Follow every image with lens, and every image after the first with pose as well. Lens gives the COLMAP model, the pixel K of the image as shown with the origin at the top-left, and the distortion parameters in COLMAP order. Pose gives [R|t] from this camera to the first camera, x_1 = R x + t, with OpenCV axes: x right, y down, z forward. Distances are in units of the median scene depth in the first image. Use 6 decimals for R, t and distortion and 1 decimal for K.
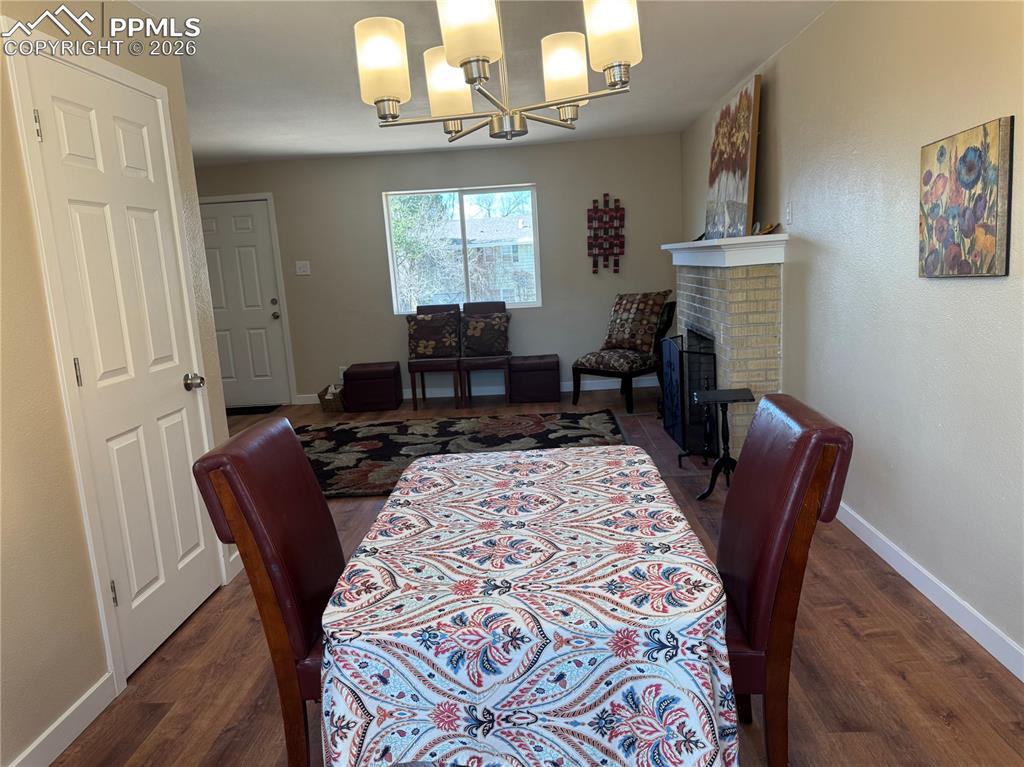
lens RADIAL K [[718.1, 0, 512.0], [0, 718.1, 383.5], [0, 0, 1]] dist [0.165001, -0.335170]
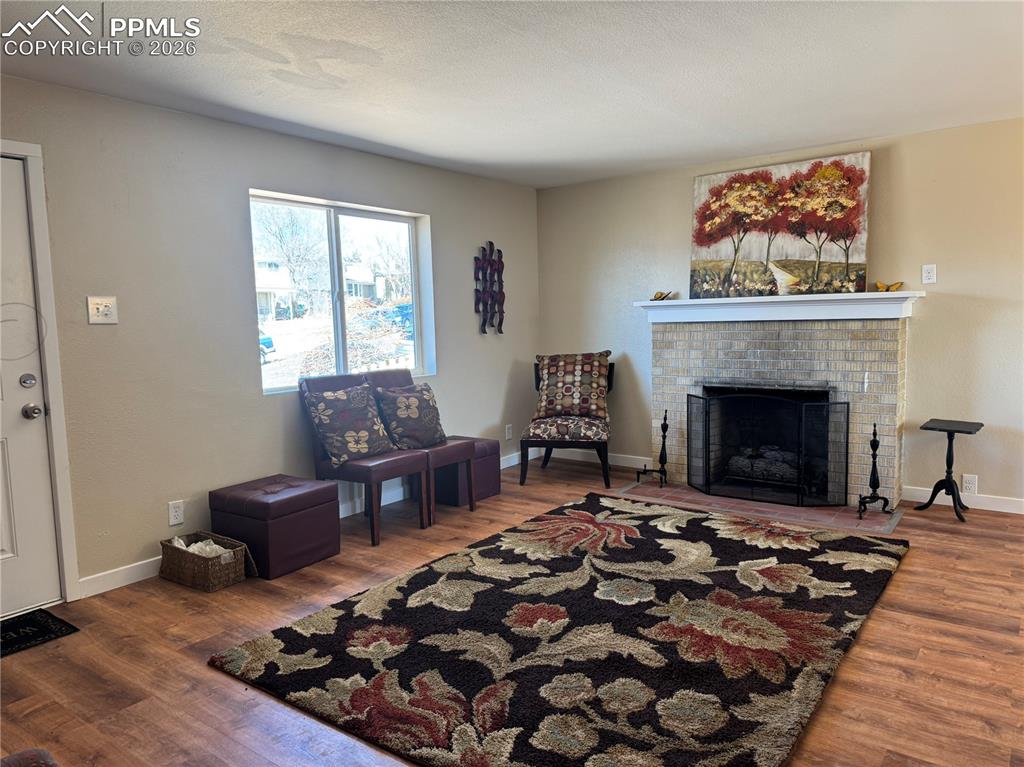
lens RADIAL K [[718.1, 0, 512.0], [0, 718.1, 383.5], [0, 0, 1]] dist [0.165001, -0.335170]
pose [[0.564201, -0.033221, 0.824969, -0.552863], [0.130882, 0.990154, -0.049638, -0.051038], [-0.815197, 0.135980, 0.562994, 0.522185]]
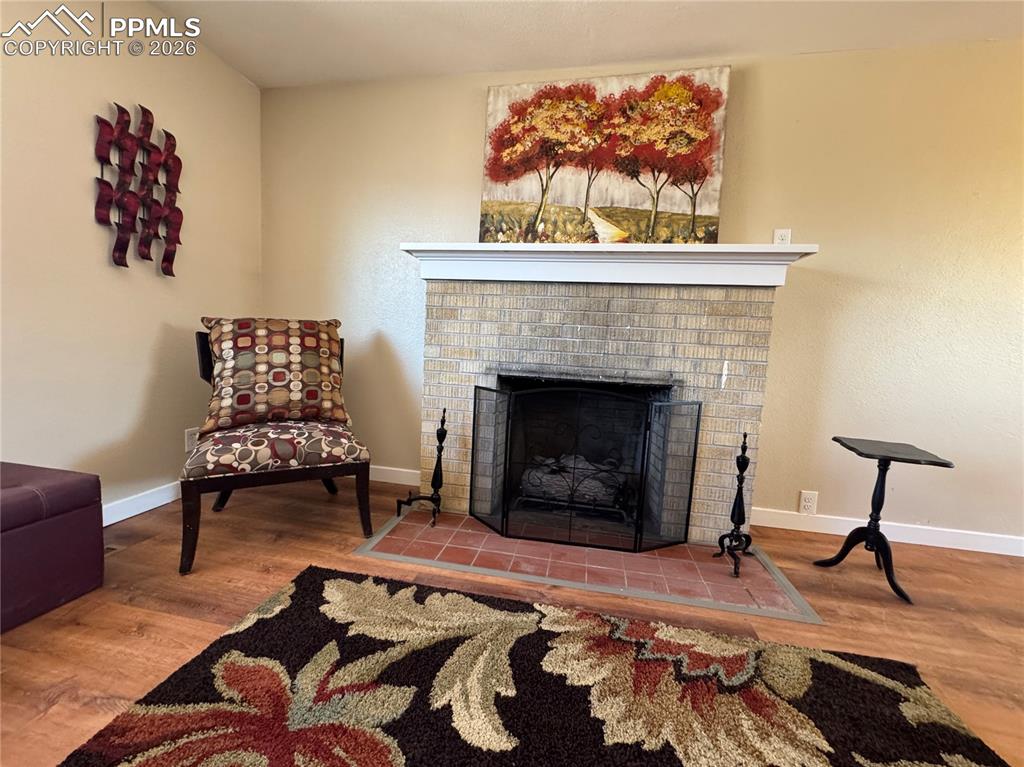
lens RADIAL K [[409.0, 0, 512.0], [0, 409.0, 383.5], [0, 0, 1]] dist [-0.003721, -0.000306]
pose [[0.142110, -0.025591, 0.989520, -0.105310], [0.110137, 0.993867, 0.009886, -0.055451], [-0.983704, 0.107578, 0.144057, 0.735517]]
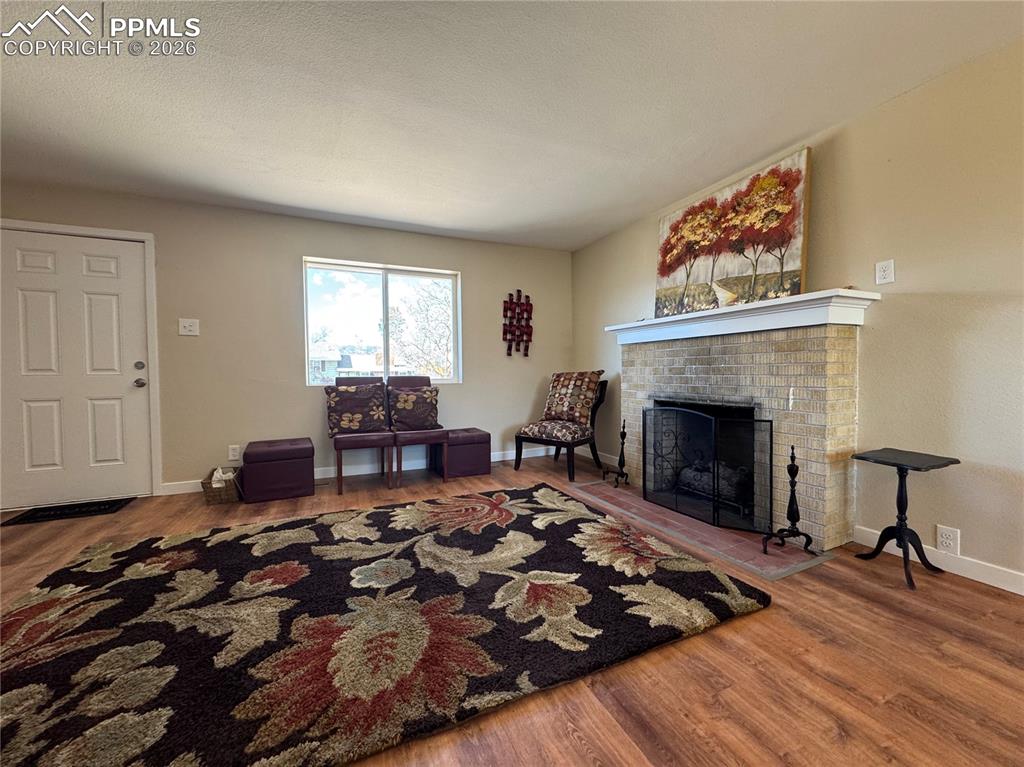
lens RADIAL K [[409.0, 0, 512.0], [0, 409.0, 383.5], [0, 0, 1]] dist [-0.003721, -0.000306]
pose [[0.891135, 0.039322, 0.452031, -0.170938], [0.032851, 0.988032, -0.150710, -0.012701], [-0.452548, 0.149153, 0.879178, 0.443529]]
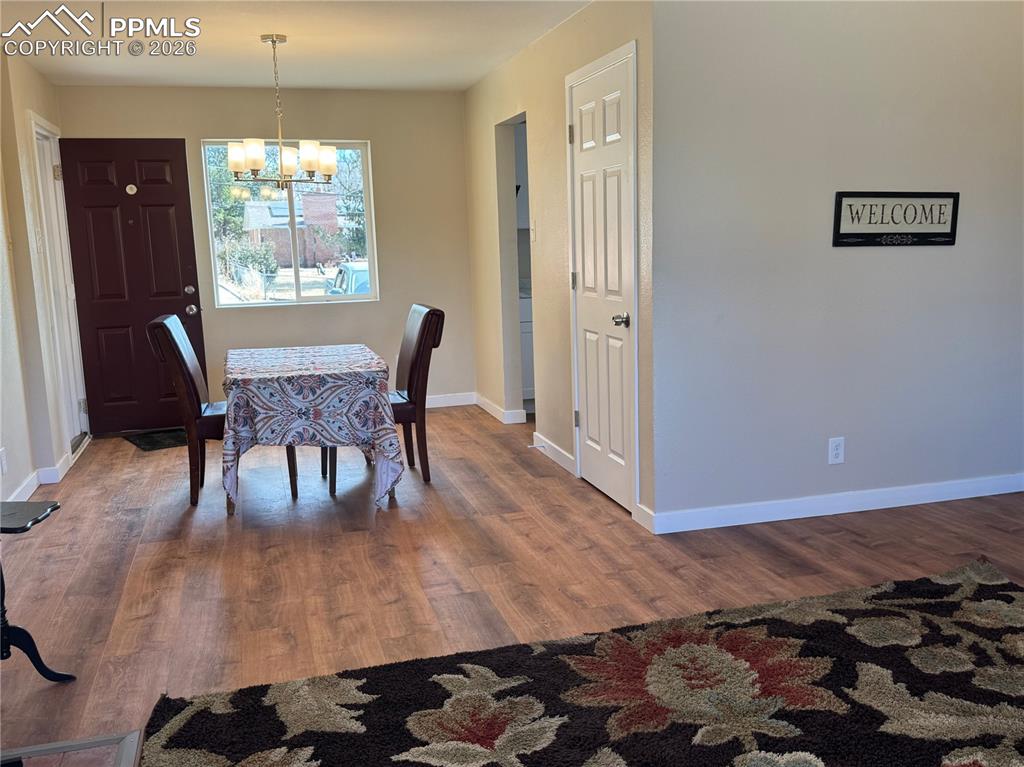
lens RADIAL K [[949.1, 0, 515.6], [0, 949.1, 380.9], [0, 0, 1]] dist [0.010250, 0.000977]
pose [[-0.946359, 0.138590, -0.291886, 0.041160], [0.036609, 0.943517, 0.329295, -0.166393], [0.321037, 0.300945, -0.897980, 0.969951]]
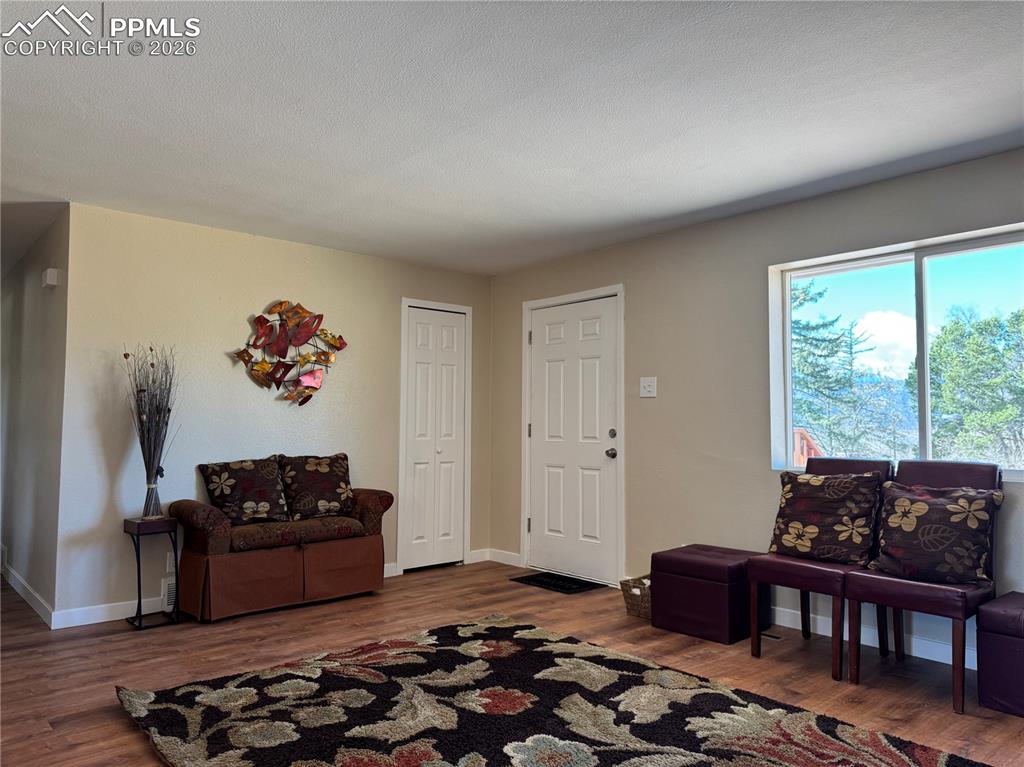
lens RADIAL K [[720.0, 0, 503.3], [0, 720.0, 384.2], [0, 0, 1]] dist [0.061831, -0.078544]
pose [[0.679606, 0.017859, -0.733360, 0.115911], [-0.169550, 0.976459, -0.133343, -0.050657], [0.713714, 0.214962, 0.666636, 0.468609]]
